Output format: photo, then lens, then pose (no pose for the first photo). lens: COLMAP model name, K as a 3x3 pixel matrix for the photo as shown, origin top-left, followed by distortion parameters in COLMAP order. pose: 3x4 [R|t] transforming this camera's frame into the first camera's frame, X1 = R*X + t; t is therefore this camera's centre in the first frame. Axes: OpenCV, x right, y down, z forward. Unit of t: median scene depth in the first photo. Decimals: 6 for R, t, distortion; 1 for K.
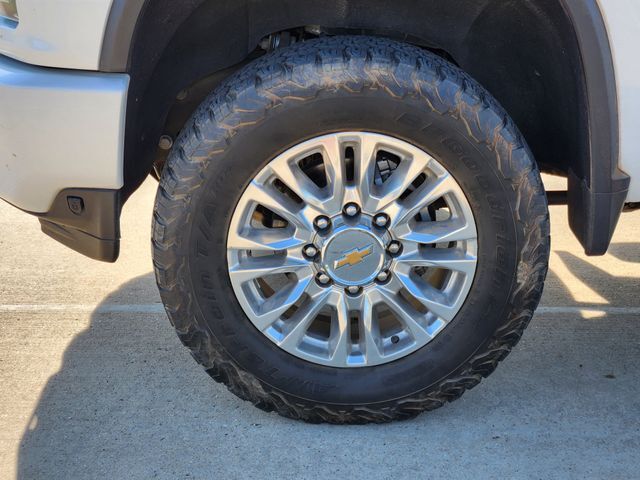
lens RADIAL K [[1219.3, 0, 335.6], [0, 1219.3, 233.5], [0, 0, 1]] dist [0.016384, 0.000000]
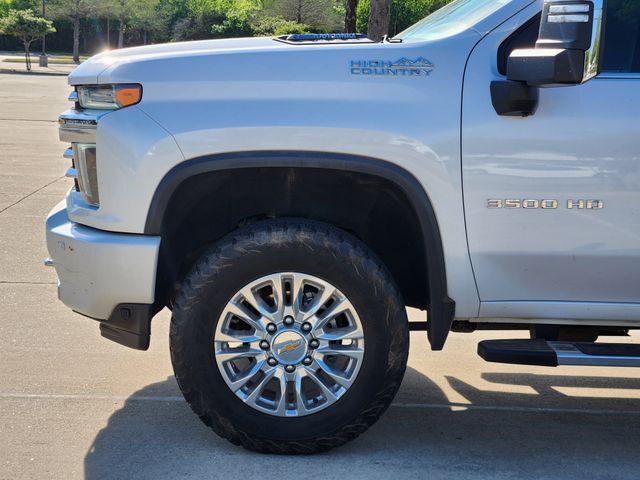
lens RADIAL K [[1227.8, 0, 318.6], [0, 1227.8, 242.8], [0, 0, 1]] dist [0.011038, 0.000000]
pose [[0.999837, 0.010335, -0.014820, 0.077049], [-0.012764, 0.984573, -0.174505, 0.169626], [0.012788, 0.174666, 0.984545, -0.673440]]
